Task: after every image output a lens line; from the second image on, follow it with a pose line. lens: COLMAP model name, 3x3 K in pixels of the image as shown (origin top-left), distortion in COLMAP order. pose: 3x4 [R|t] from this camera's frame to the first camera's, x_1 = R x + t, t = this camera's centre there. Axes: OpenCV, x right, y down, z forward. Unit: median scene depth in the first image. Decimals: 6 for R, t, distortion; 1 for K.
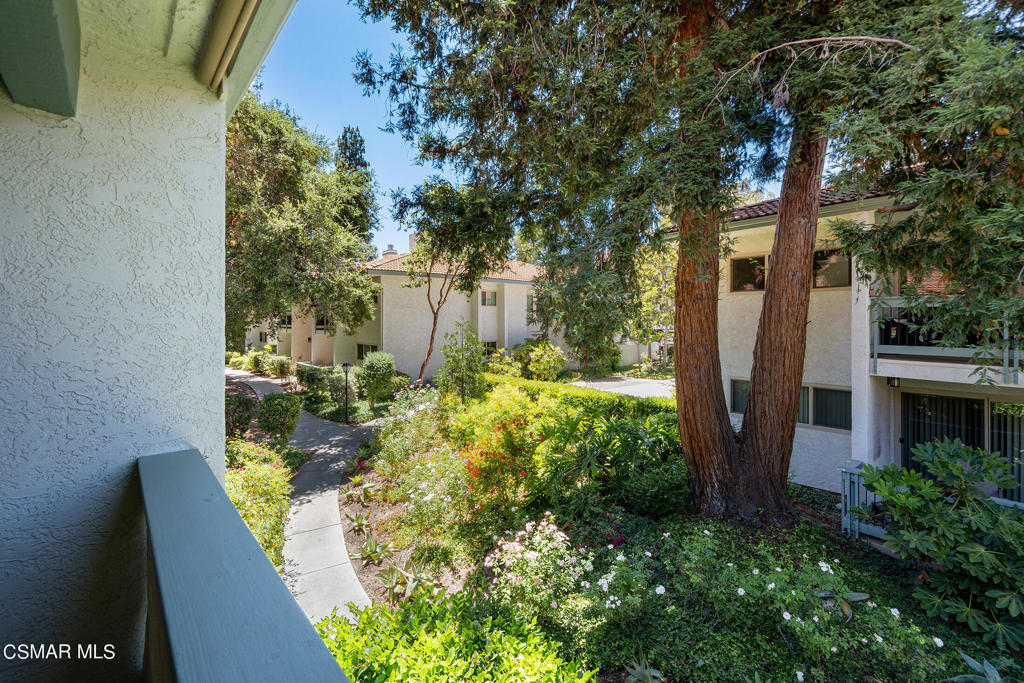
lens RADIAL K [[440.0, 0, 499.9], [0, 440.0, 324.0], [0, 0, 1]] dist [-0.001362, 0.001414]
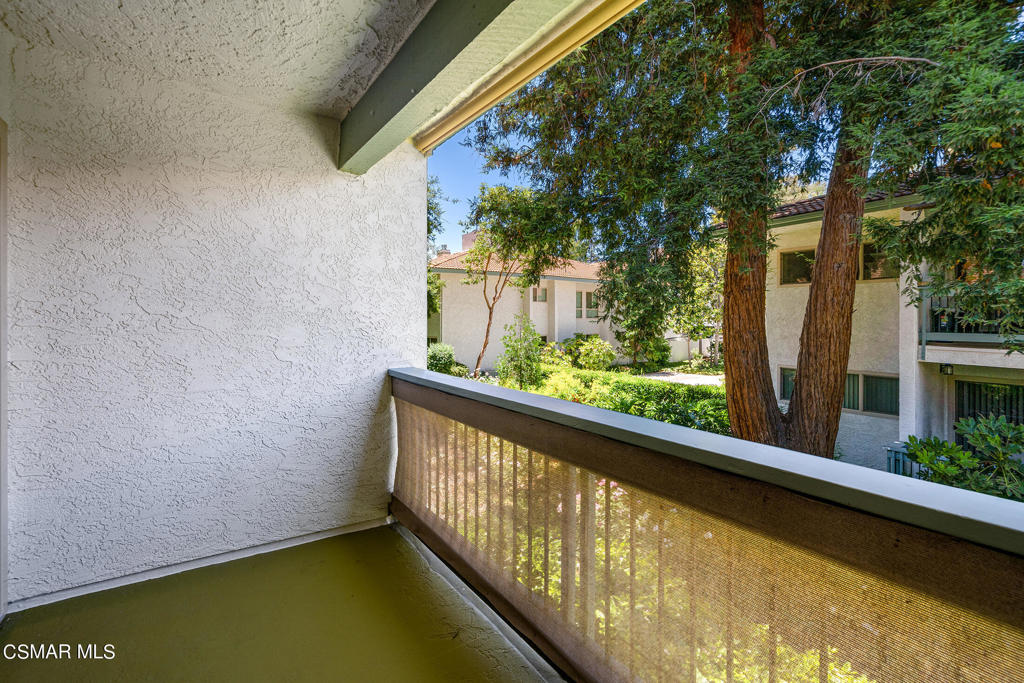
lens RADIAL K [[440.0, 0, 494.0], [0, 440.0, 321.9], [0, 0, 1]] dist [-0.001362, 0.001414]
pose [[0.993842, 0.003668, -0.110749, -0.053465], [-0.003983, 0.999989, -0.002628, 0.029728], [0.110738, 0.003053, 0.993845, -0.164650]]
